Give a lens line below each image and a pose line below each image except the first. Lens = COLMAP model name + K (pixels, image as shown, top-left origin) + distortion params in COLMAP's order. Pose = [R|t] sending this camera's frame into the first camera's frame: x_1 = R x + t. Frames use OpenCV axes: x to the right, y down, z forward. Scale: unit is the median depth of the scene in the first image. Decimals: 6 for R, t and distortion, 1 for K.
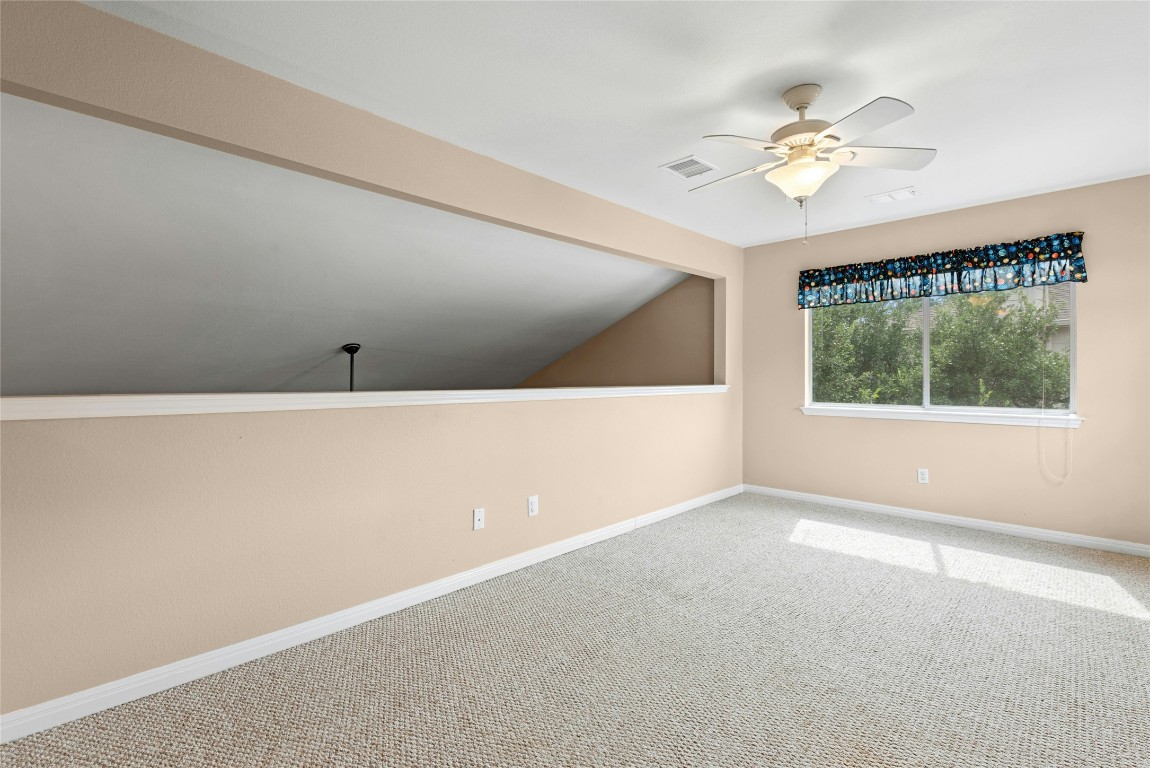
lens RADIAL K [[516.4, 0, 575.7], [0, 516.4, 375.8], [0, 0, 1]] dist [0.000470, -0.000658]
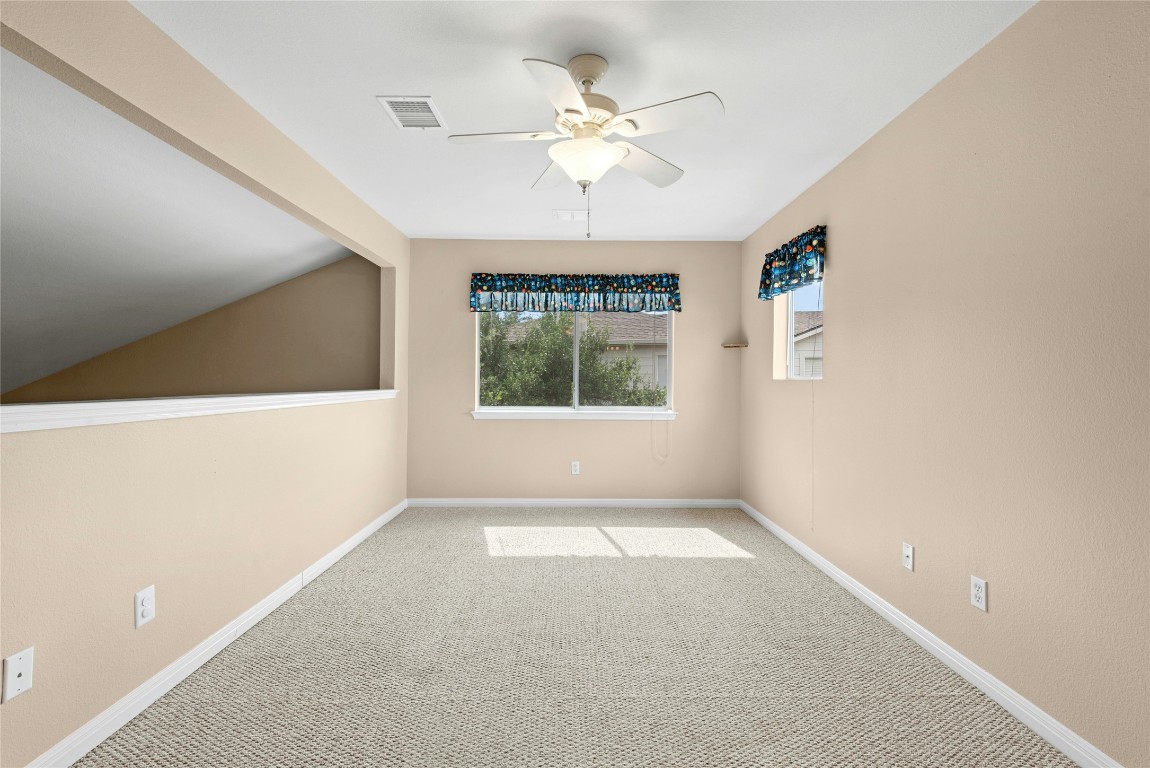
lens RADIAL K [[499.0, 0, 576.6], [0, 499.0, 381.3], [0, 0, 1]] dist [0.011363, -0.003957]
pose [[0.714512, 0.005100, 0.699604, -0.104275], [-0.007555, 0.999971, 0.000426, 0.001239], [-0.699582, -0.005590, 0.714531, 0.219451]]
